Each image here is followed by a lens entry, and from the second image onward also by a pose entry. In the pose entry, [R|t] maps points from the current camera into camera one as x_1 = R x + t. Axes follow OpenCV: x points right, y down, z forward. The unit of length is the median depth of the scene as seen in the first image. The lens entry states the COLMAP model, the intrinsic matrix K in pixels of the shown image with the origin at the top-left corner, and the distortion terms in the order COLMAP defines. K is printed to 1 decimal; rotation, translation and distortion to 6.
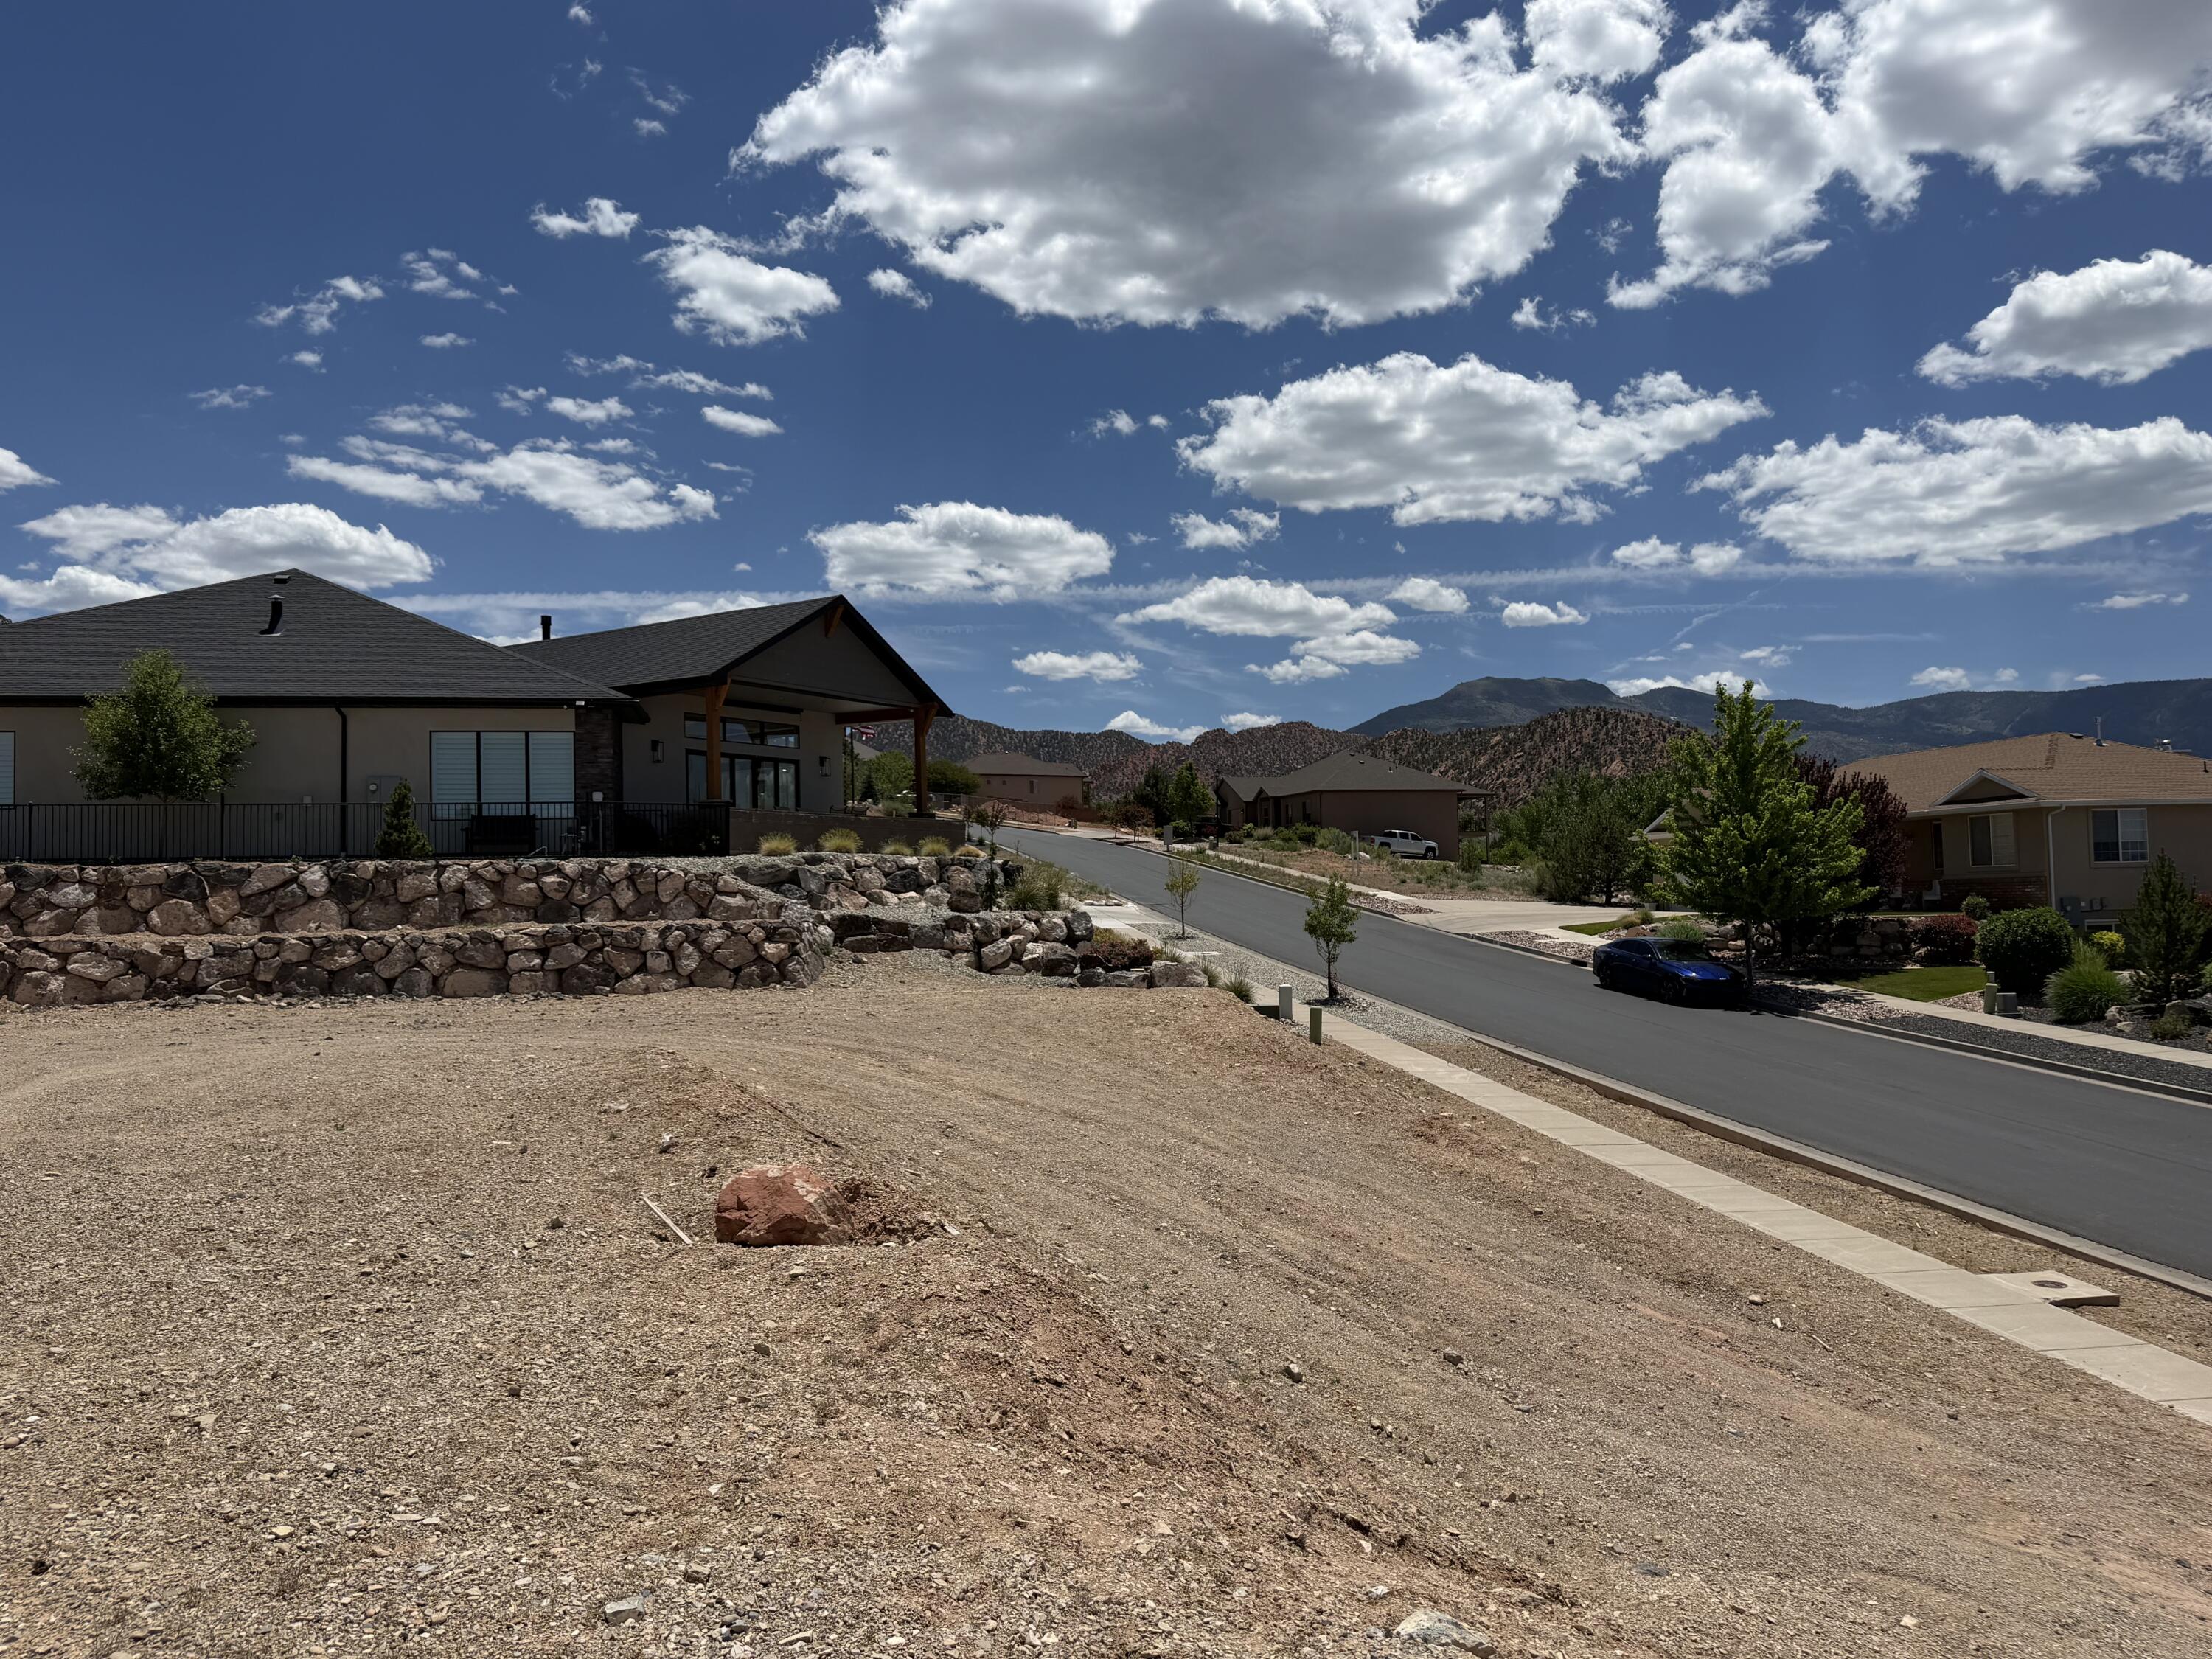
lens RADIAL K [[1605.4, 0, 1104.6], [0, 1605.4, 843.7], [0, 0, 1]] dist [0.088981, -0.120315]
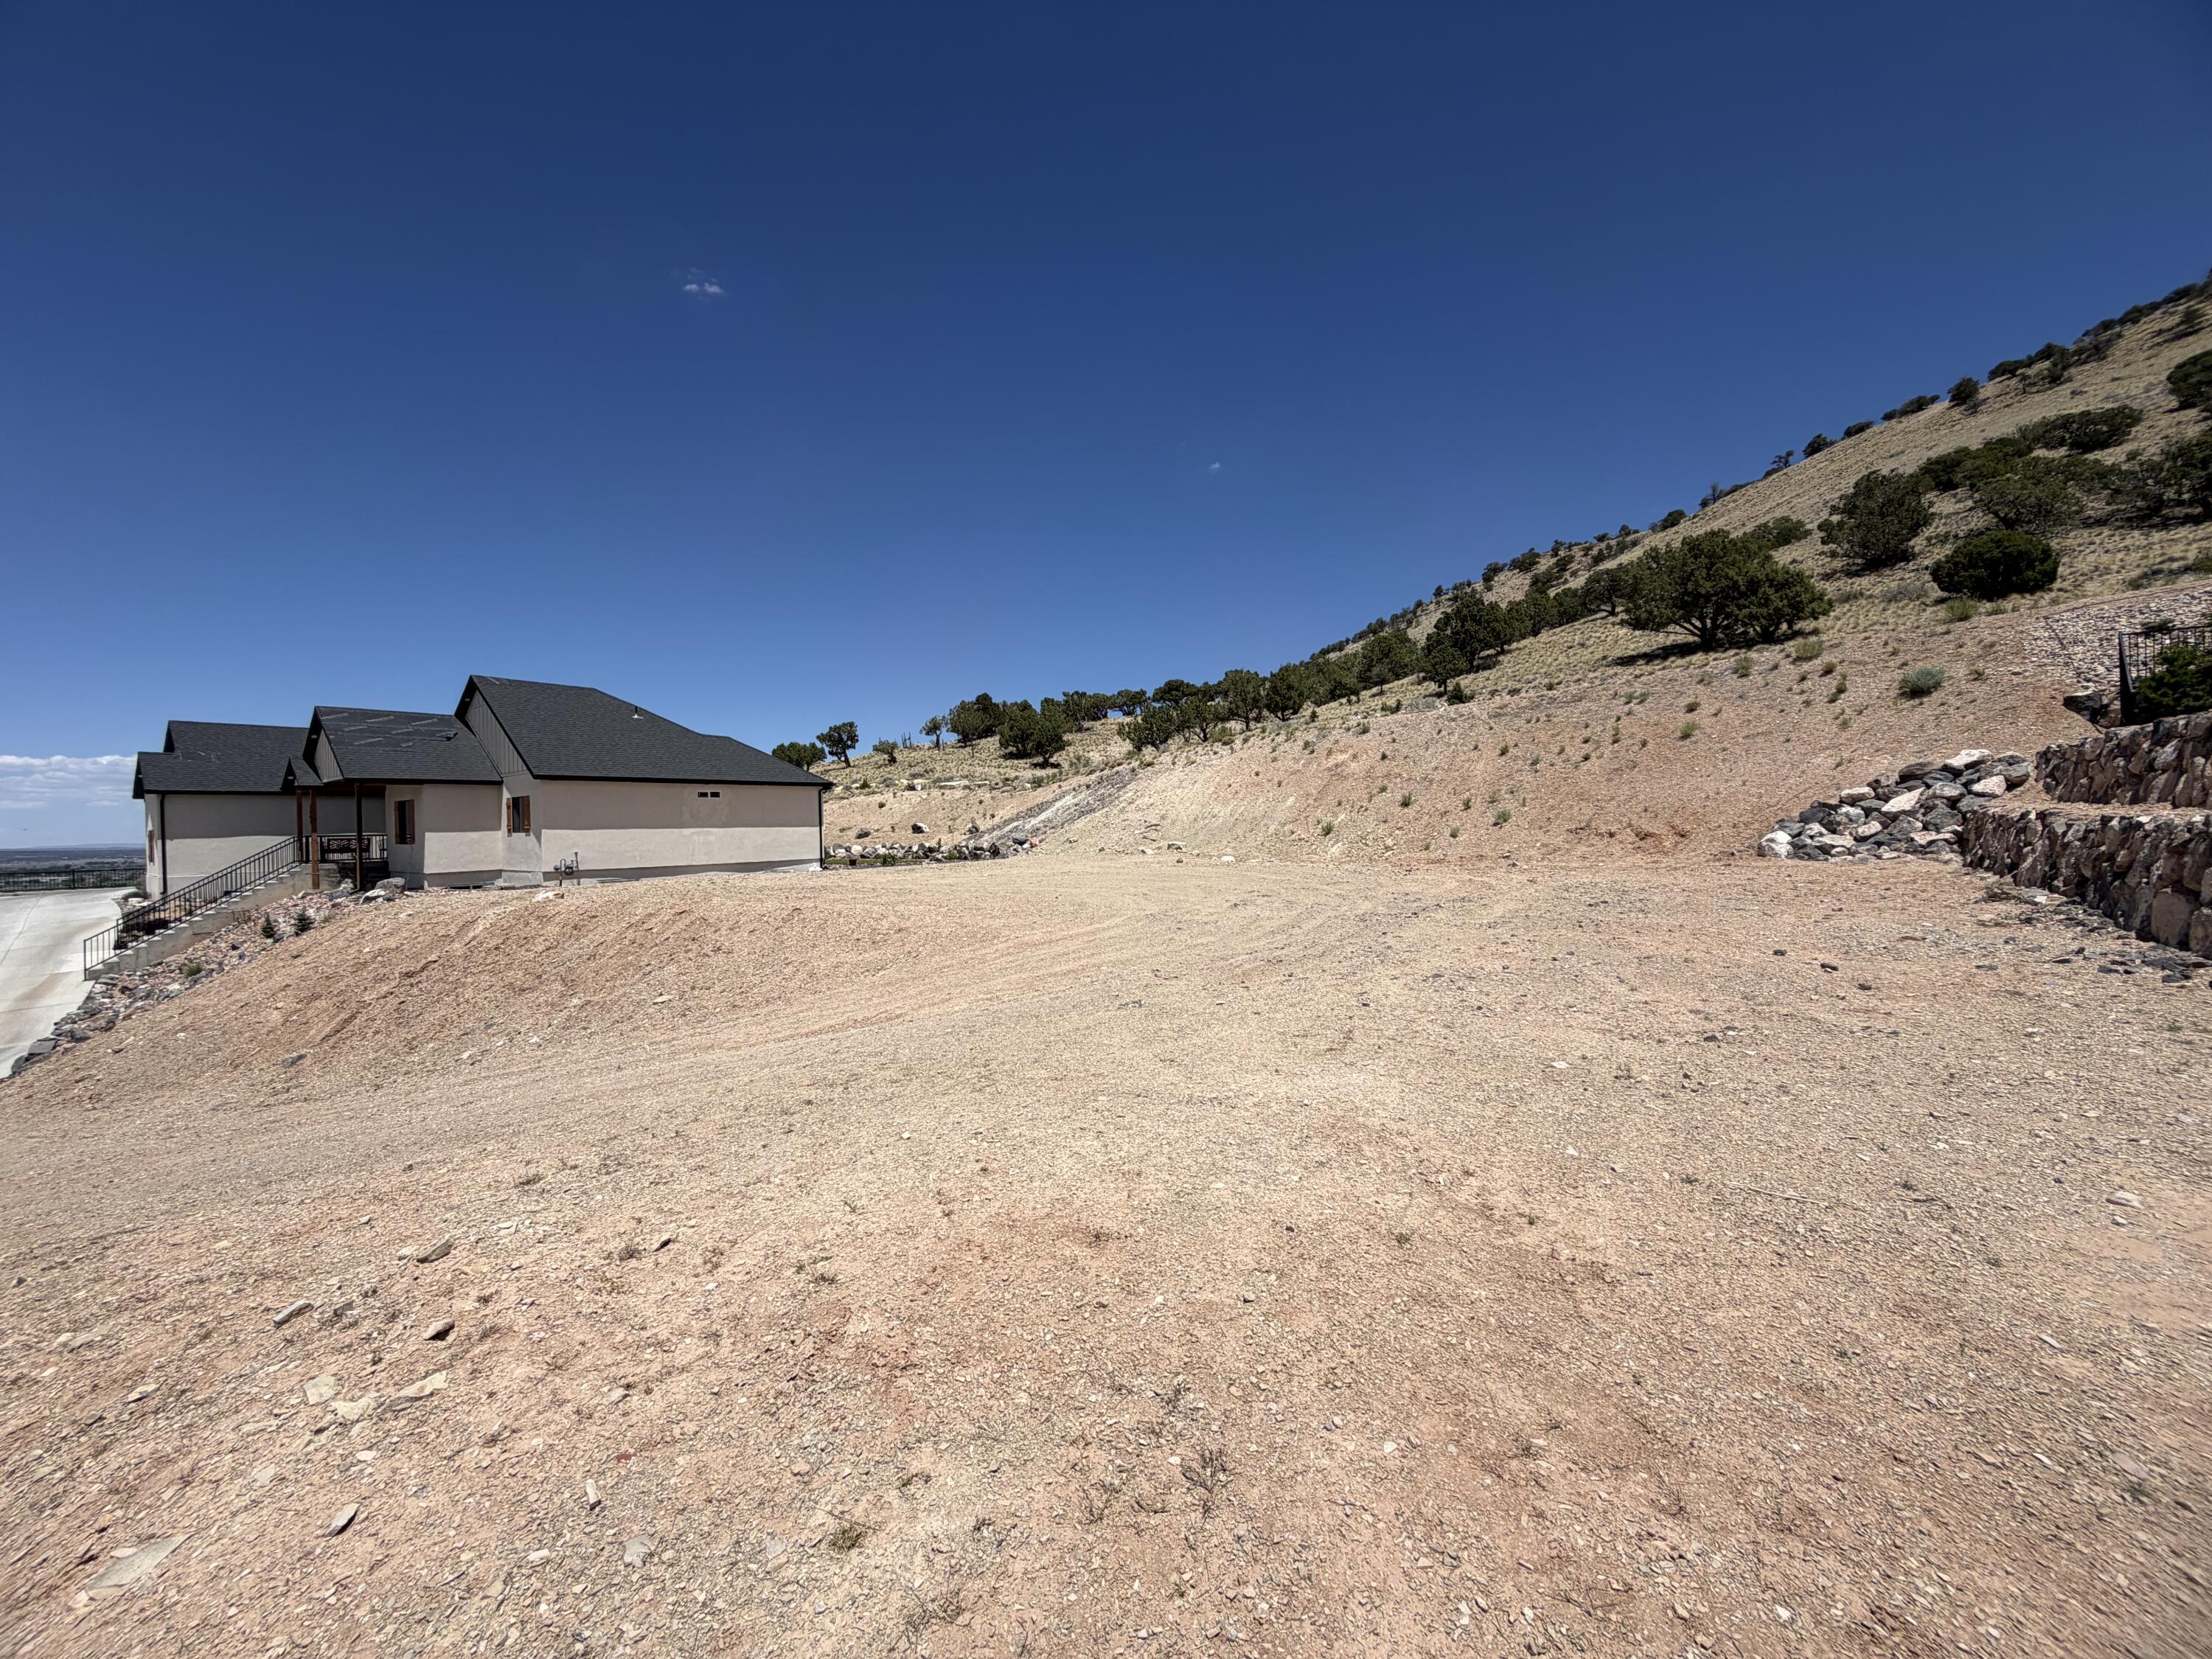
lens RADIAL K [[882.8, 0, 1100.6], [0, 882.8, 828.7], [0, 0, 1]] dist [0.001005, -0.000010]
pose [[-0.766408, 0.041182, -0.641033, 0.041590], [0.062614, 0.997980, -0.010747, 0.038652], [0.639295, -0.048375, -0.767438, 0.968345]]
